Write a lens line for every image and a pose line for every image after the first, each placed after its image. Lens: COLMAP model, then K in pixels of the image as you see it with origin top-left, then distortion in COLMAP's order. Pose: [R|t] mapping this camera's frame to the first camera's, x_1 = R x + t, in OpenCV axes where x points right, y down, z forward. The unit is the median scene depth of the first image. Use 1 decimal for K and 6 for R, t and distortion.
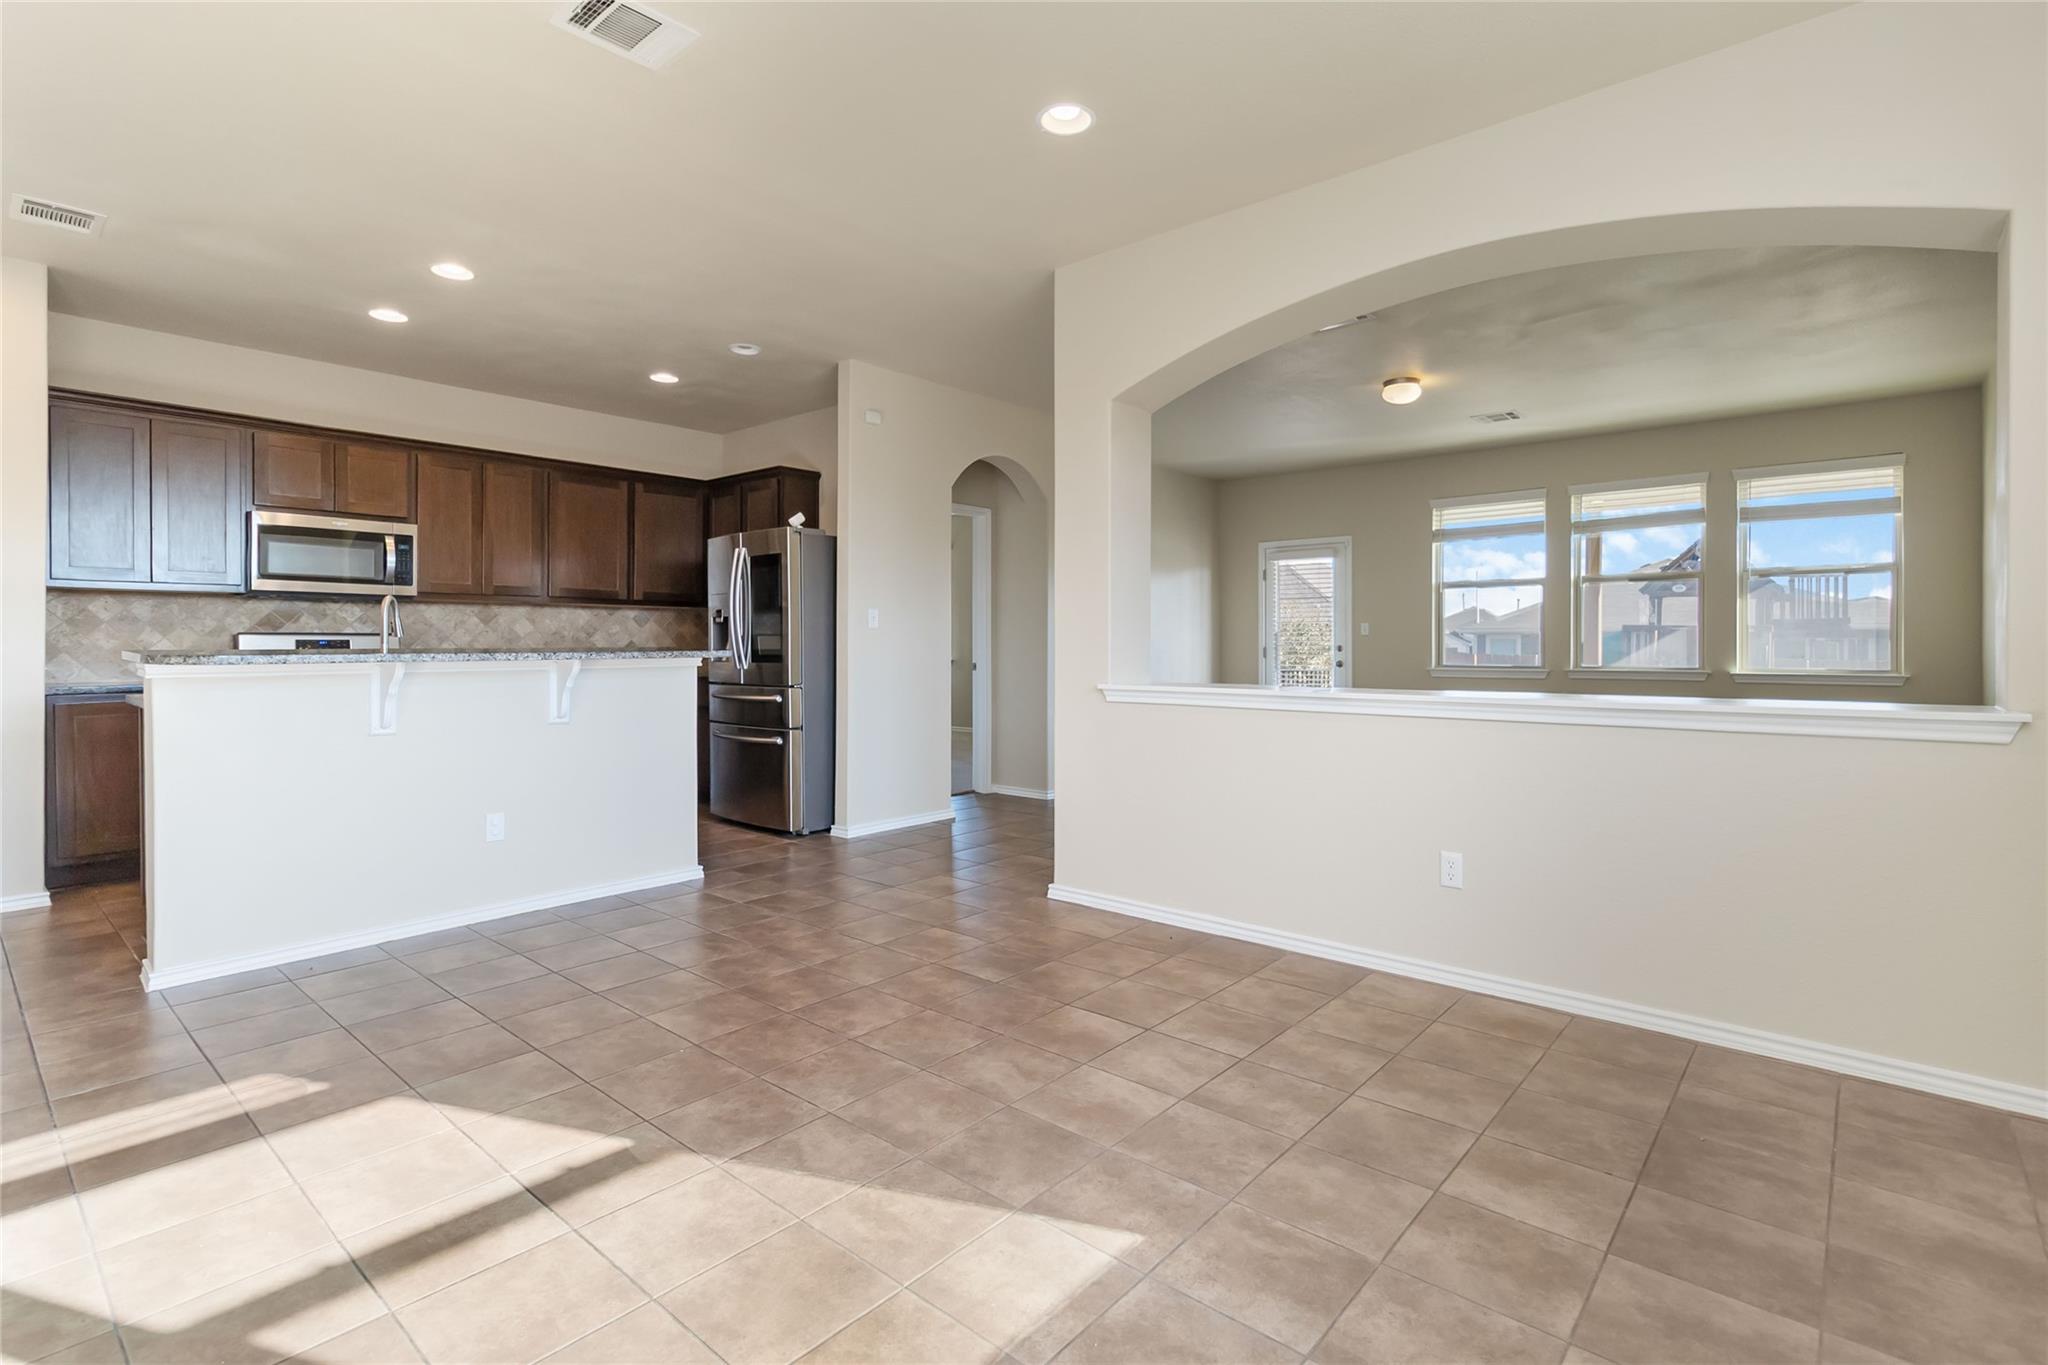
lens RADIAL K [[973.5, 0, 1031.4], [0, 973.5, 649.6], [0, 0, 1]] dist [0.003156, -0.000022]
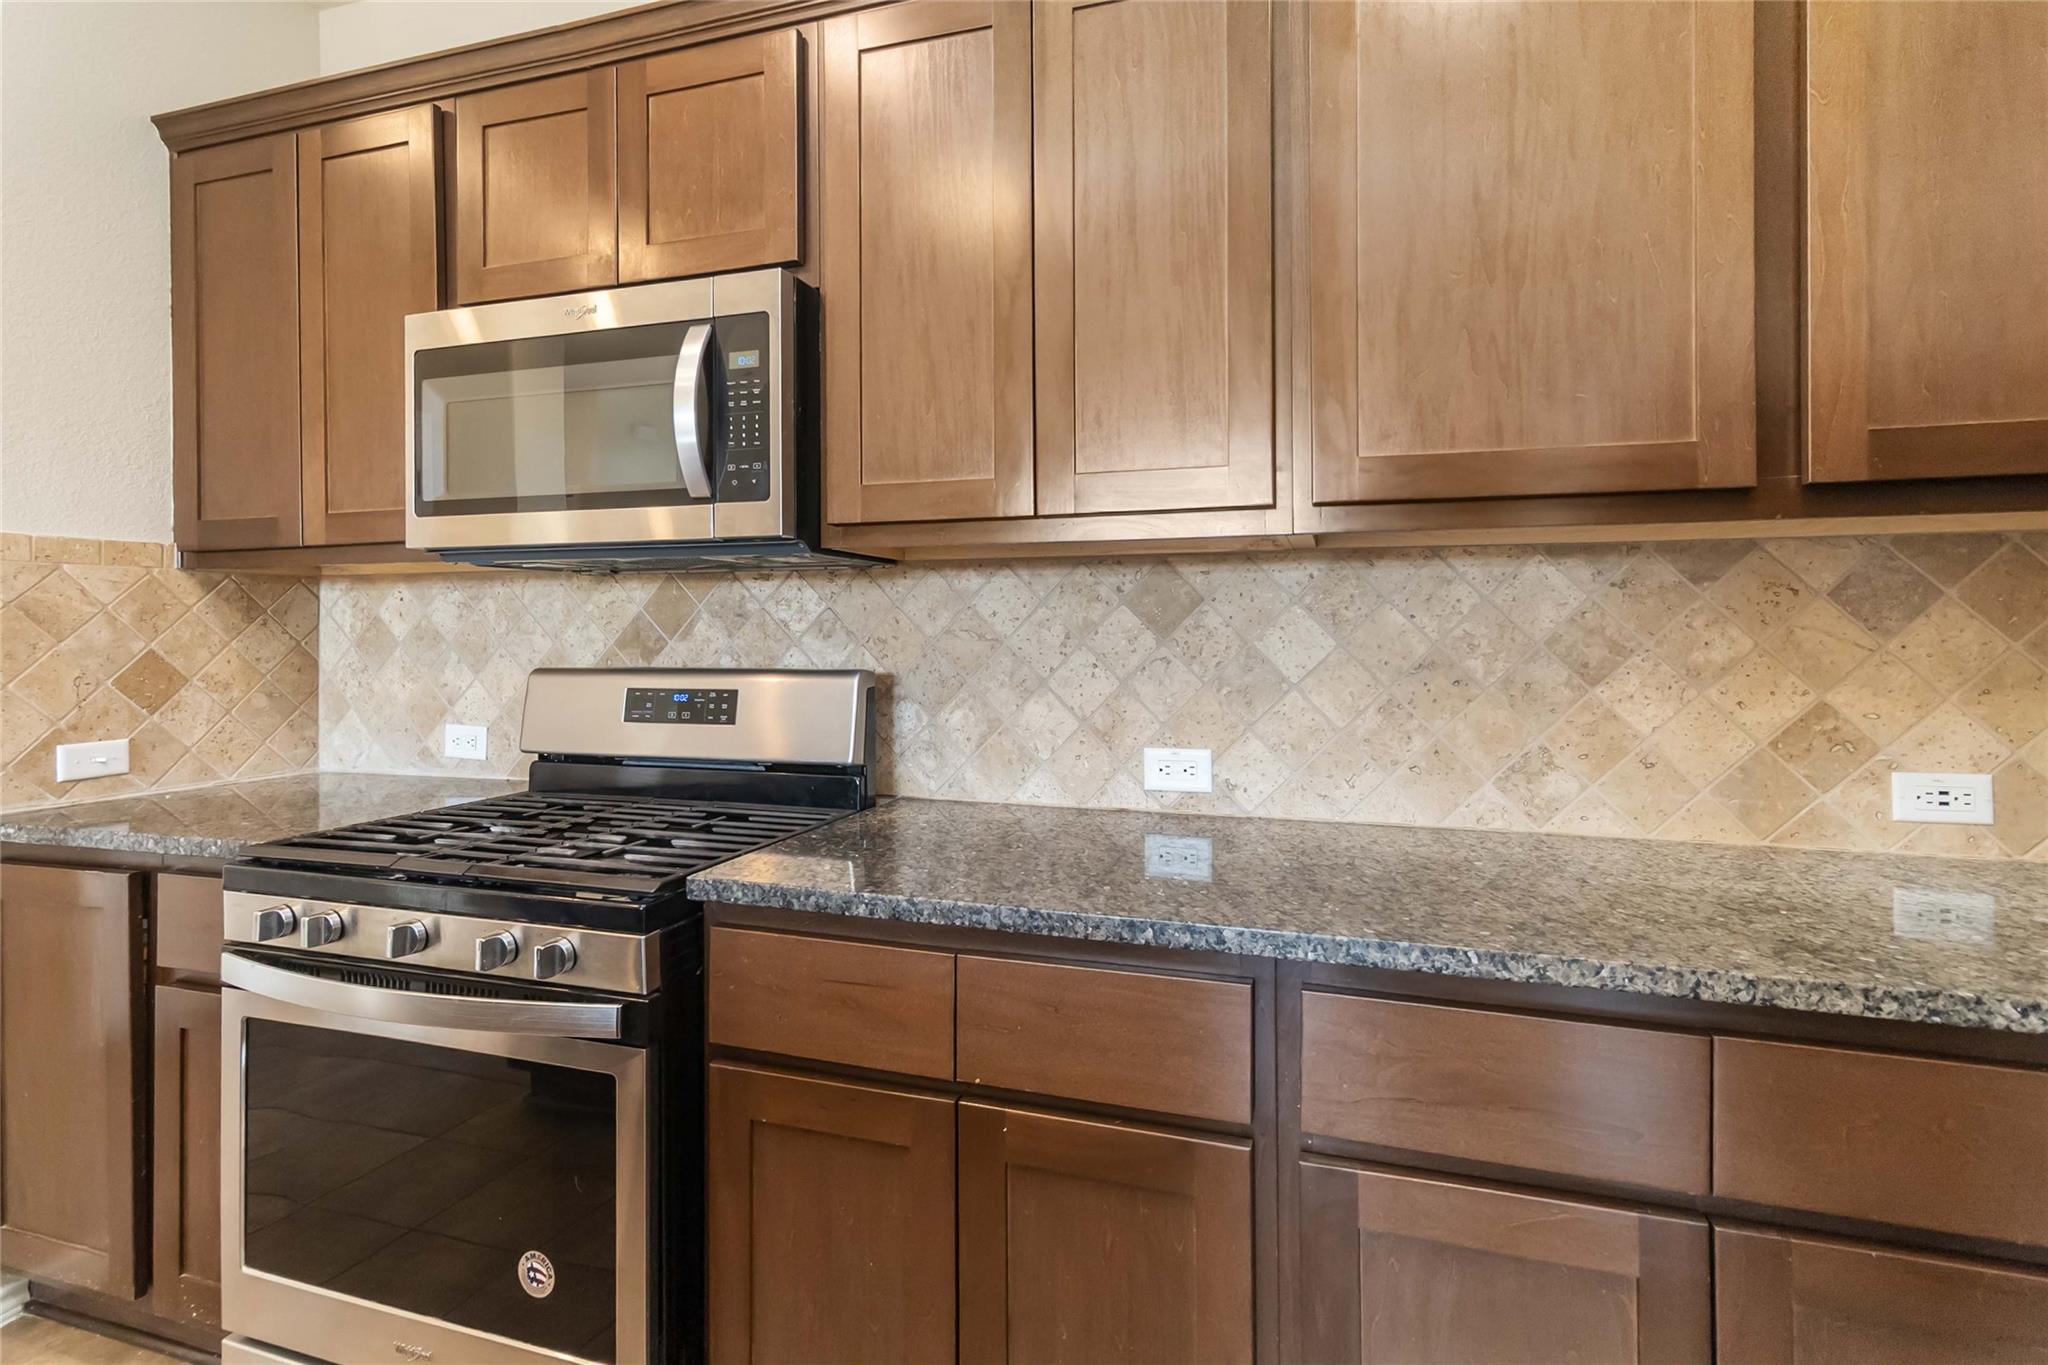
lens RADIAL K [[964.4, 0, 1039.9], [0, 964.4, 641.2], [0, 0, 1]] dist [0.007108, 0.000345]
pose [[0.397276, 0.005794, -0.917681, -0.351687], [-0.002018, 0.999983, 0.005440, -0.027508], [0.917697, -0.000310, 0.397281, 0.933493]]
